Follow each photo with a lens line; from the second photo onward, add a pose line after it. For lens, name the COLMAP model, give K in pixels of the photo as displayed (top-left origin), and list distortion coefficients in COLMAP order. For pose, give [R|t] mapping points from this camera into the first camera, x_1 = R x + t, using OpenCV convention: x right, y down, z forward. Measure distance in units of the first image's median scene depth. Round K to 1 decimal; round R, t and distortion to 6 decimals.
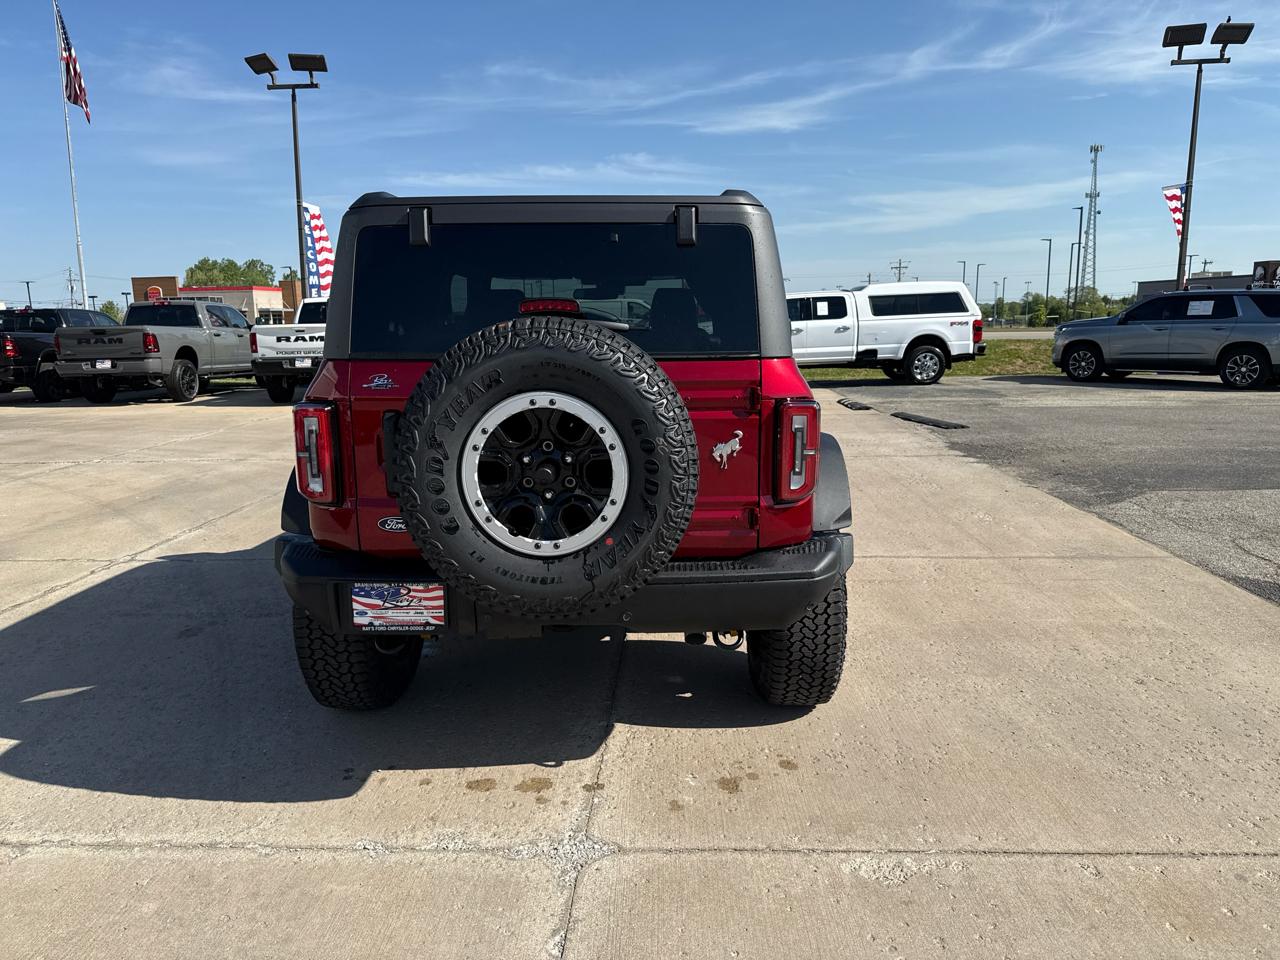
lens RADIAL K [[902.3, 0, 653.0], [0, 902.3, 476.6], [0, 0, 1]] dist [0.036962, -0.049340]
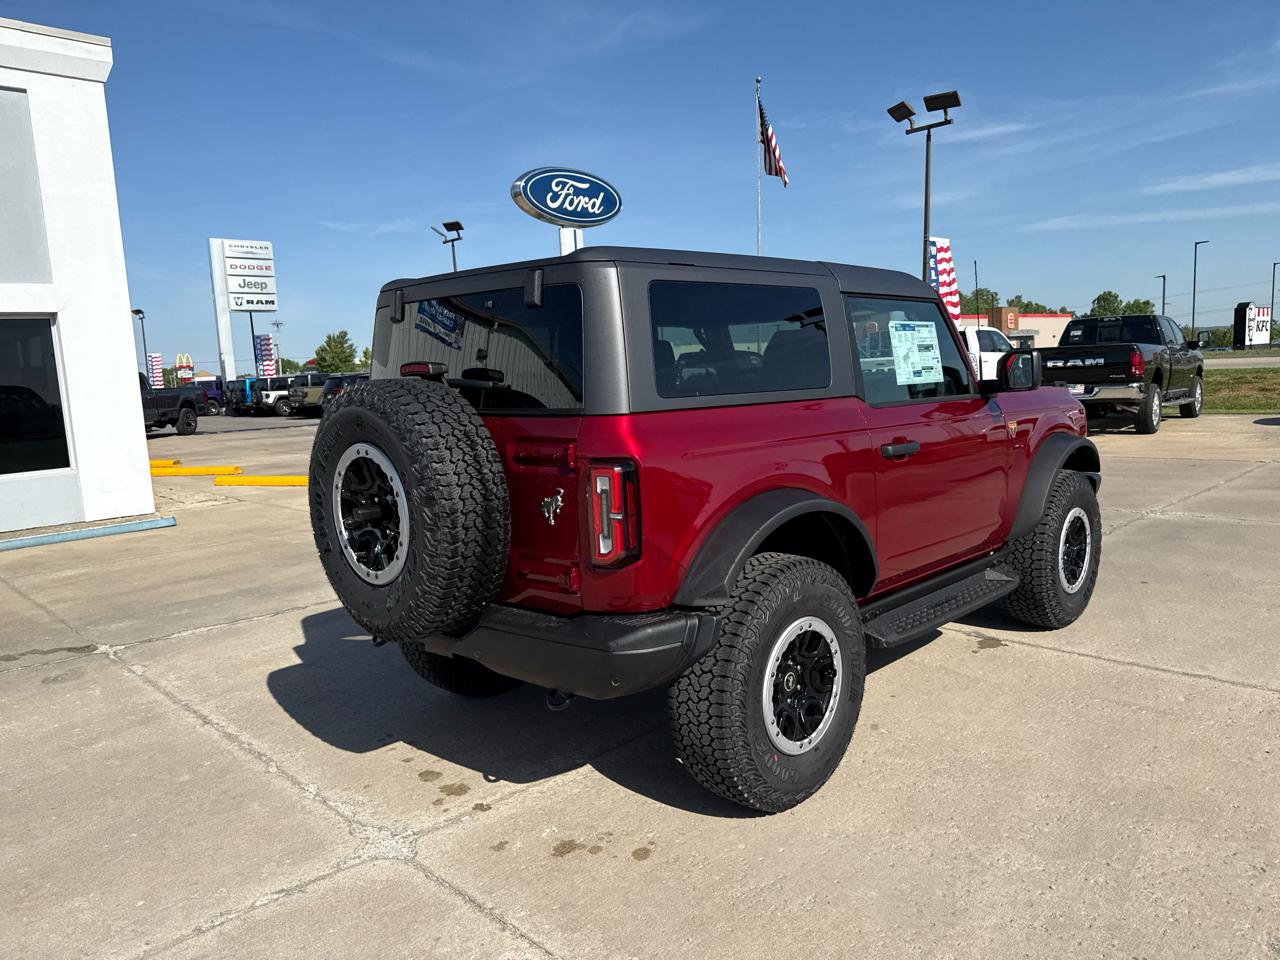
lens RADIAL K [[902.3, 0, 649.6], [0, 902.3, 482.0], [0, 0, 1]] dist [0.036962, -0.049340]
pose [[0.726072, 0.066782, -0.684368, 0.823738], [-0.081677, 0.996602, 0.010597, -0.074327], [0.682750, 0.048203, 0.729060, 0.340374]]
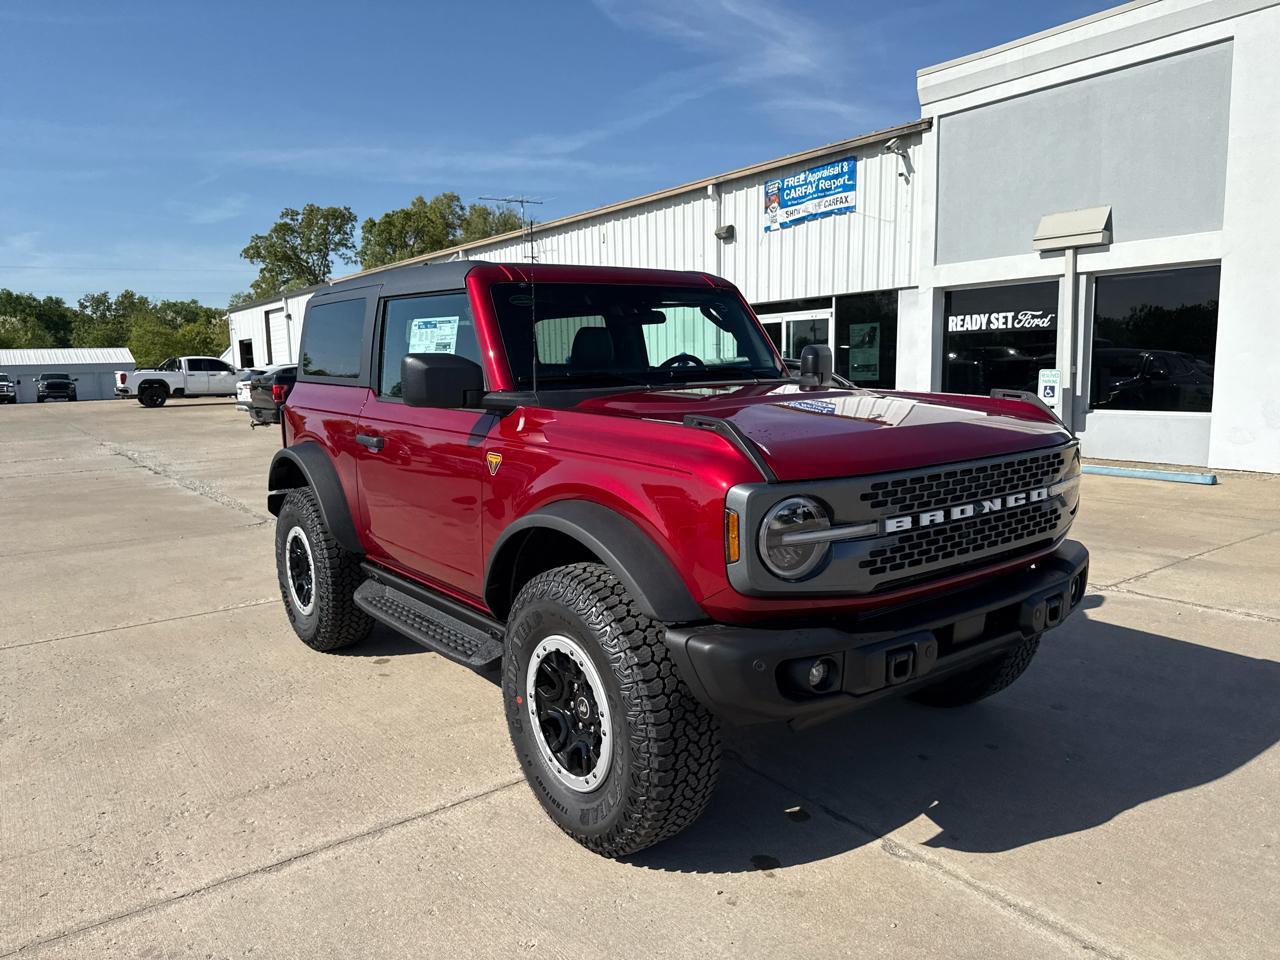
lens RADIAL K [[902.3, 0, 646.9], [0, 902.3, 482.0], [0, 0, 1]] dist [0.036962, -0.049340]
pose [[-0.787477, 0.115434, -0.605438, 0.722868], [-0.073200, 0.957837, 0.277833, -0.495482], [0.611982, 0.263105, -0.745824, 2.835322]]
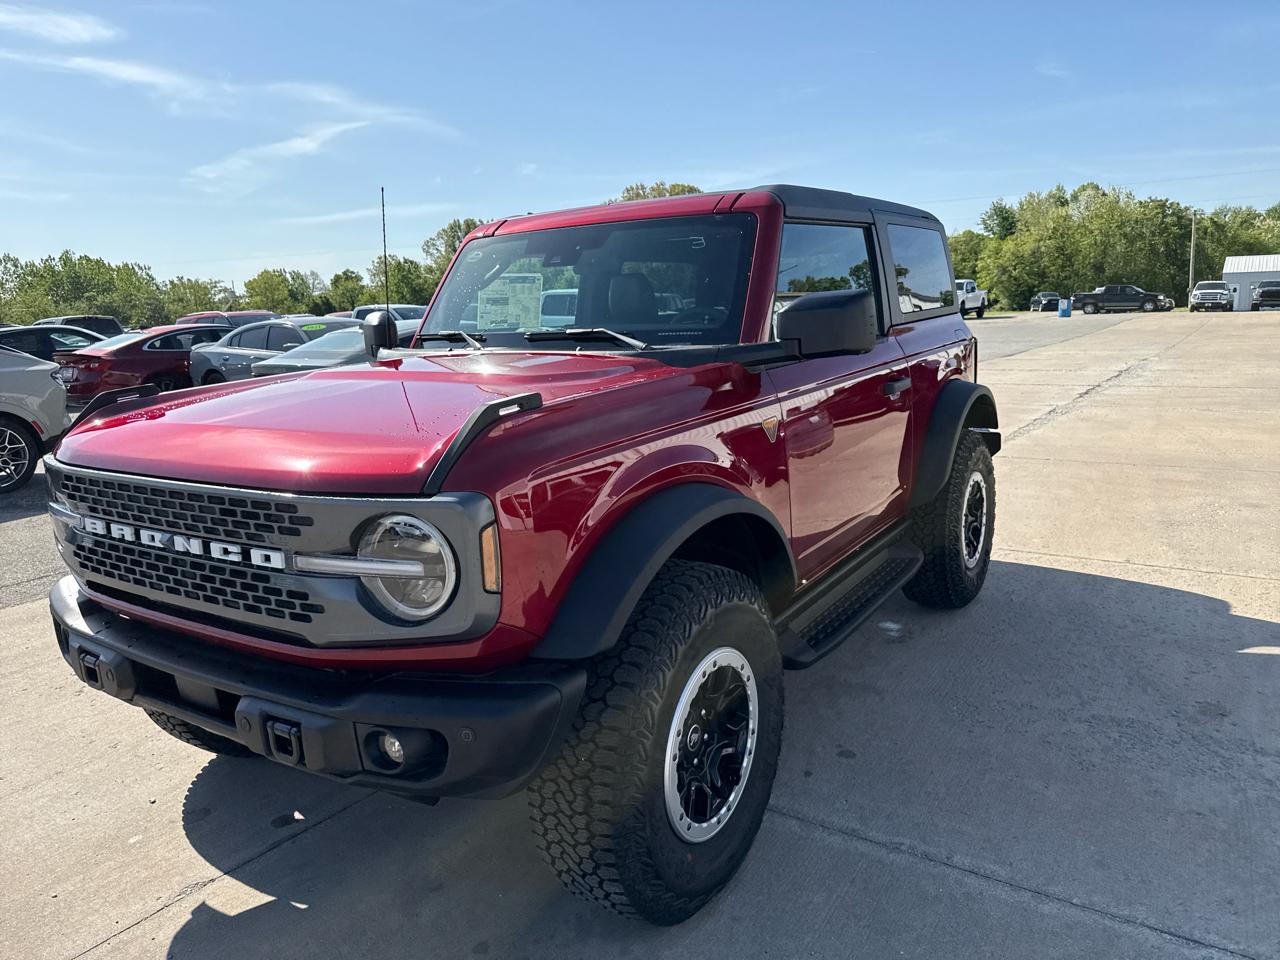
lens RADIAL K [[906.6, 0, 643.3], [0, 906.6, 472.0], [0, 0, 1]] dist [0.025342, -0.037896]
pose [[-0.840419, -0.052565, 0.539381, -0.795778], [0.143643, 0.938080, 0.315234, -0.462106], [-0.522553, 0.342407, -0.780830, 2.706943]]
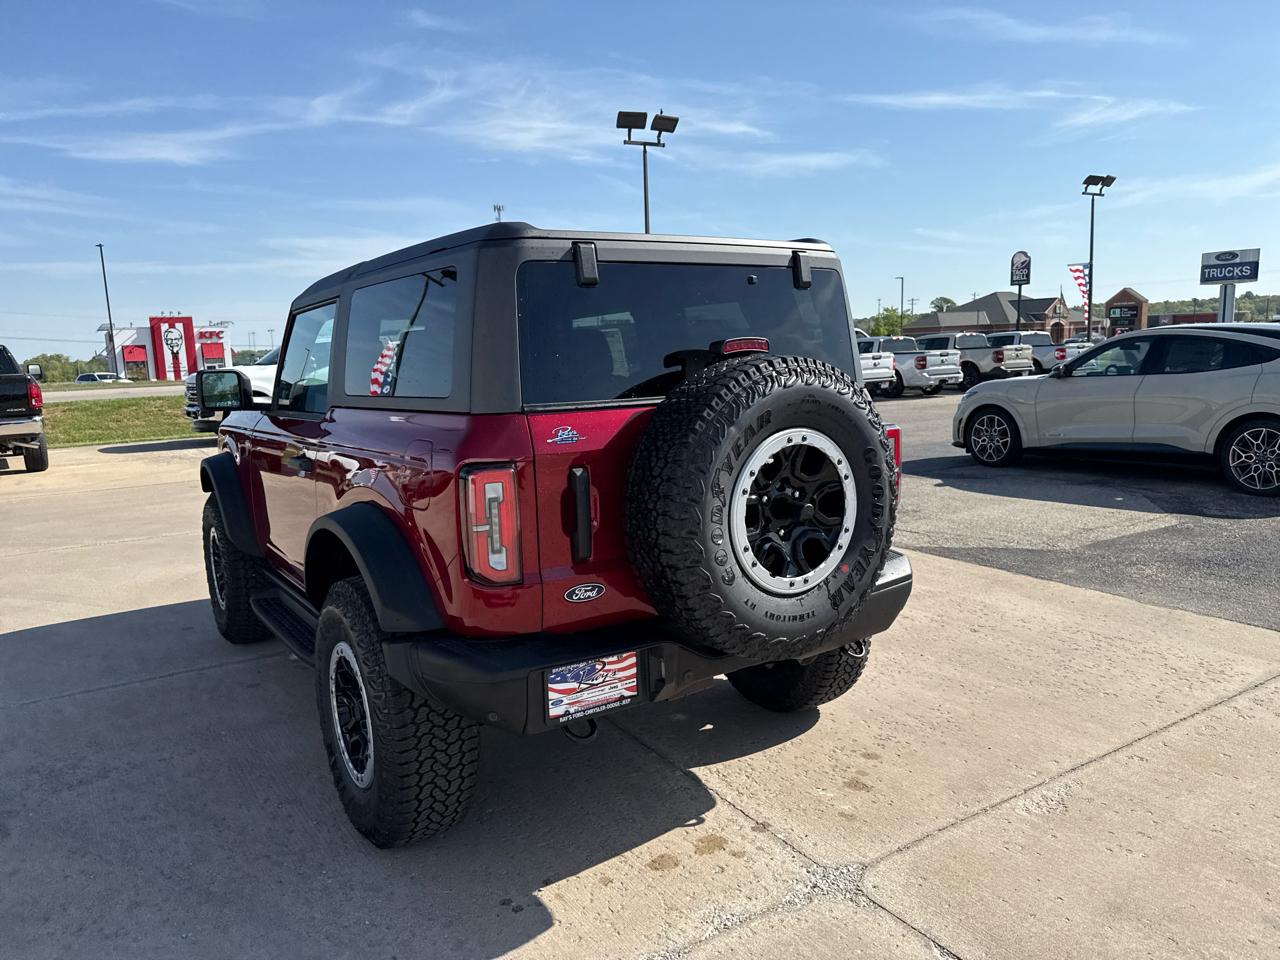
lens RADIAL K [[906.6, 0, 651.8], [0, 906.6, 468.8], [0, 0, 1]] dist [0.025342, -0.037896]
pose [[0.827198, -0.090684, 0.554544, -0.705976], [0.121711, 0.992378, -0.019270, -0.042658], [-0.548570, 0.083435, 0.831931, 0.212310]]
